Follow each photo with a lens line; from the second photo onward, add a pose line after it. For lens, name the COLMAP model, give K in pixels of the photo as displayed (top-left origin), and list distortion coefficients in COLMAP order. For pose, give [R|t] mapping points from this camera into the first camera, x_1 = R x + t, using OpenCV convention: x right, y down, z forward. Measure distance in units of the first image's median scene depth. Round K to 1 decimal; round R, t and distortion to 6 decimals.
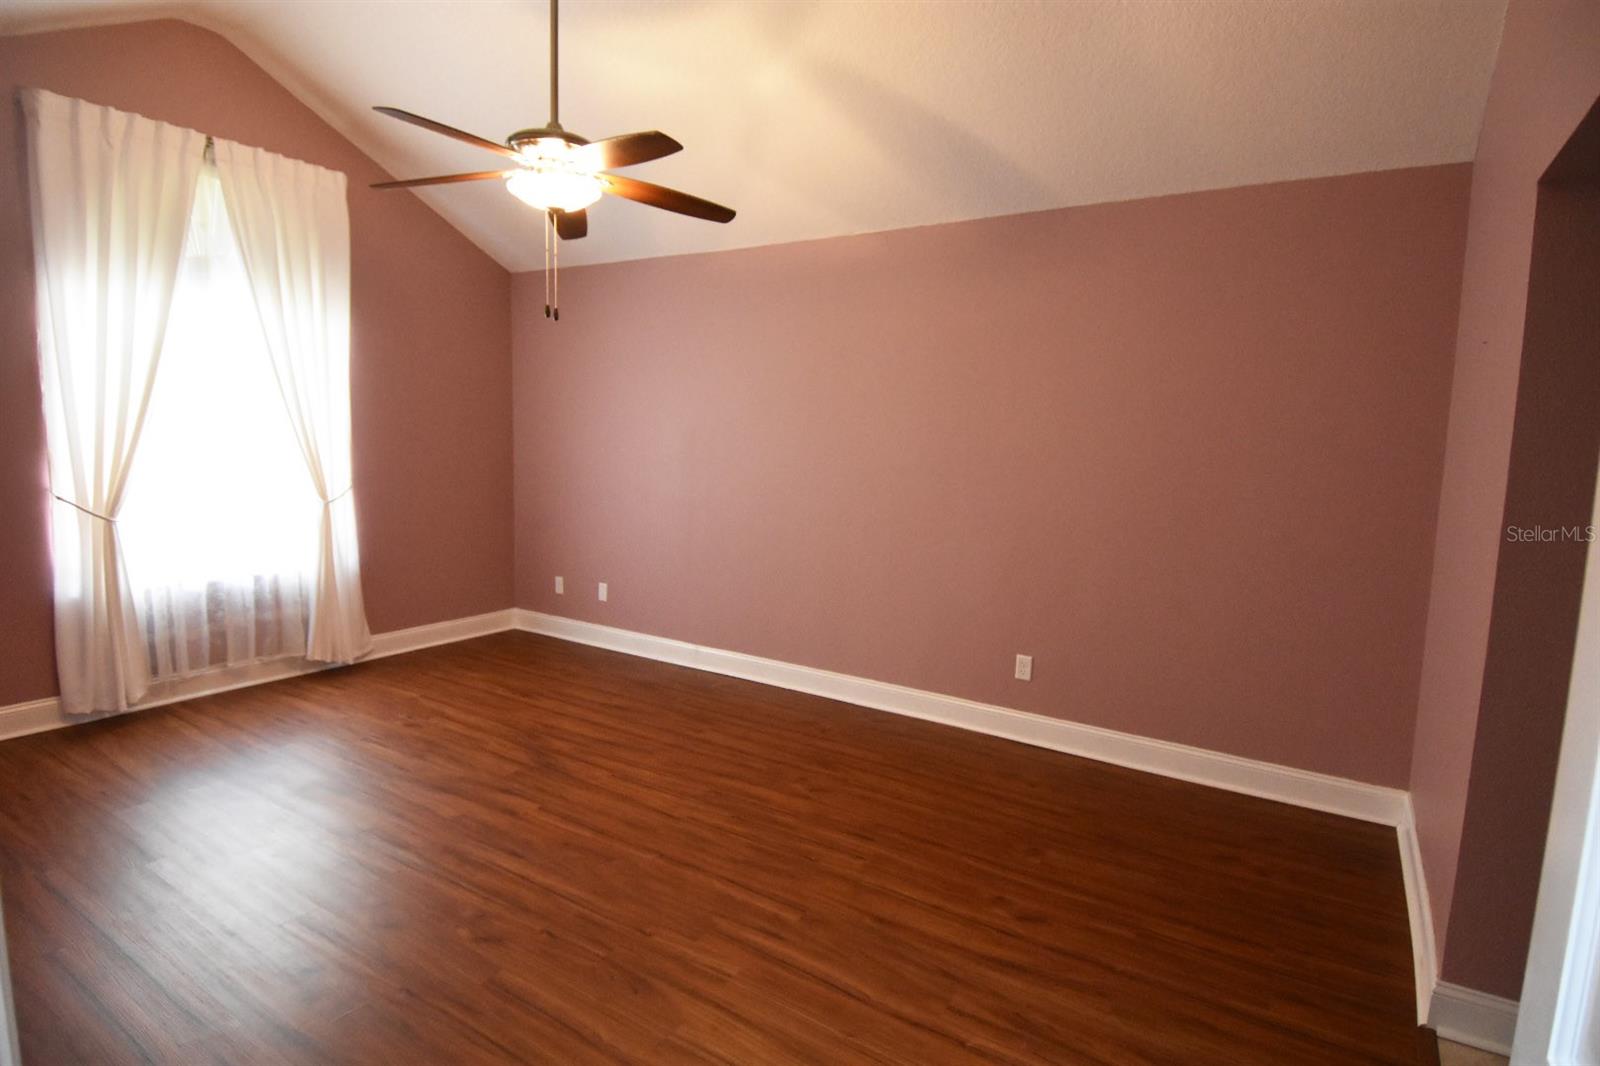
lens RADIAL K [[831.7, 0, 796.1], [0, 831.7, 523.3], [0, 0, 1]] dist [0.049220, -0.051907]
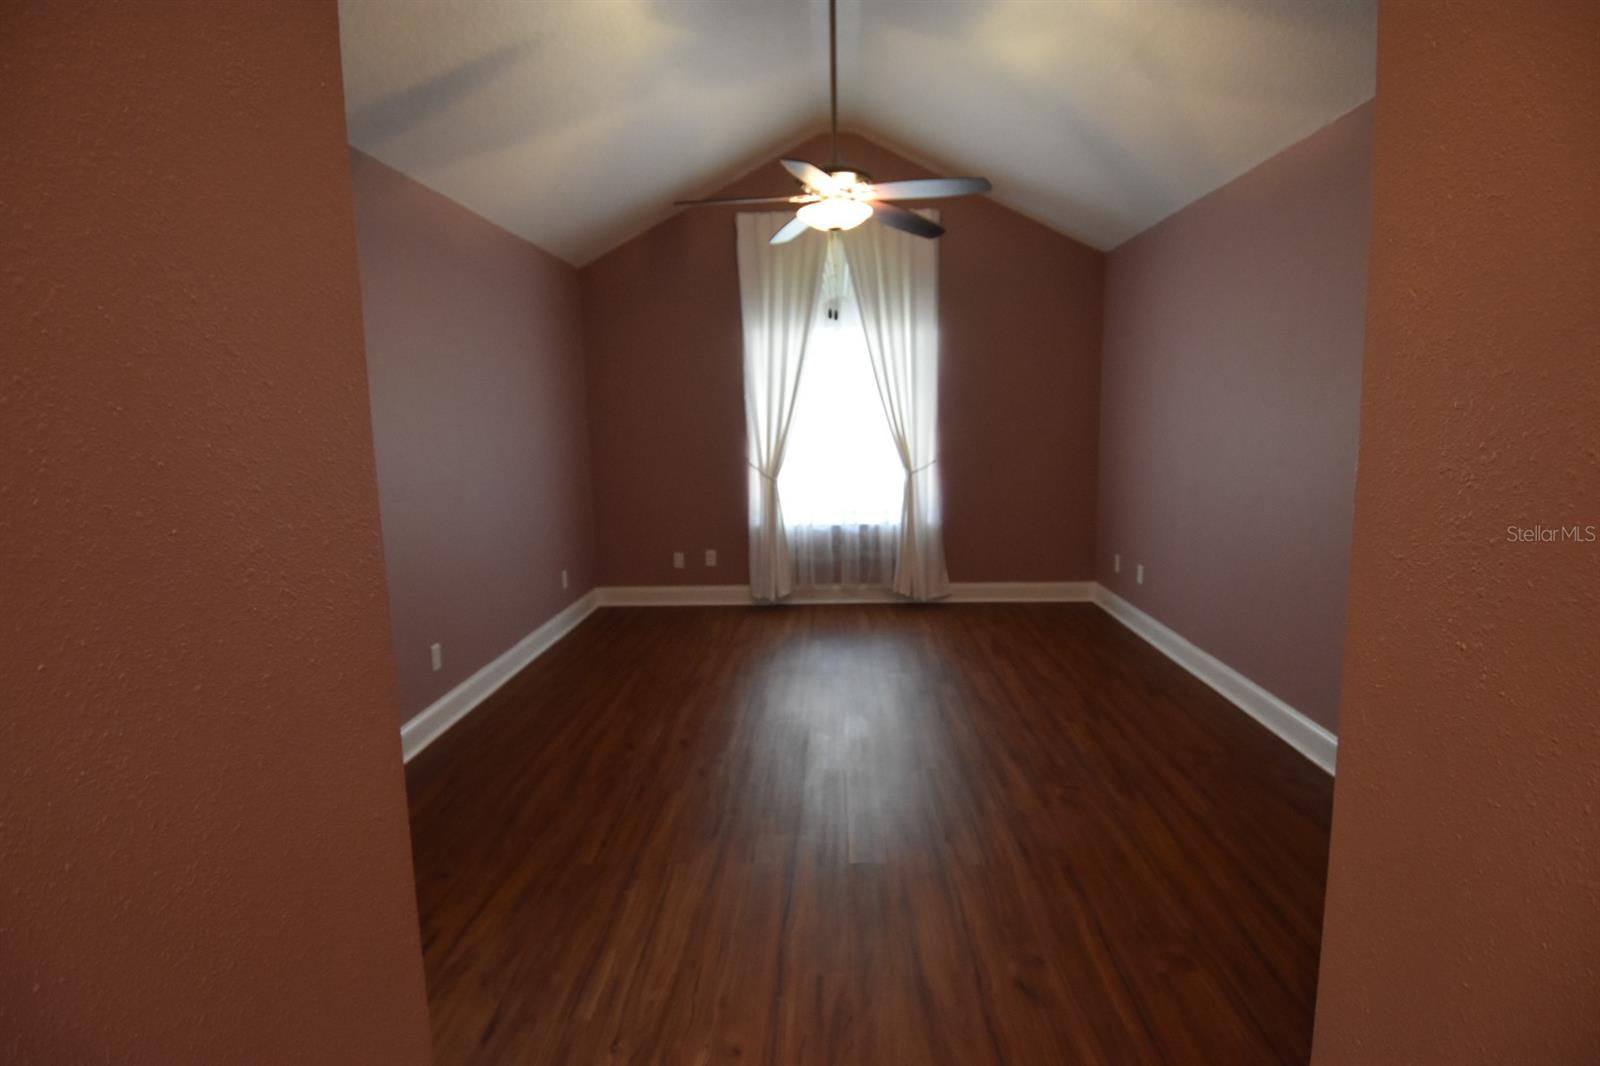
lens RADIAL K [[831.7, 0, 796.1], [0, 831.7, 523.3], [0, 0, 1]] dist [0.049220, -0.051907]
pose [[0.493543, 0.075155, -0.866468, 0.479081], [-0.056069, 0.996936, 0.054534, -0.007460], [0.867912, 0.021667, 0.496245, 0.223205]]
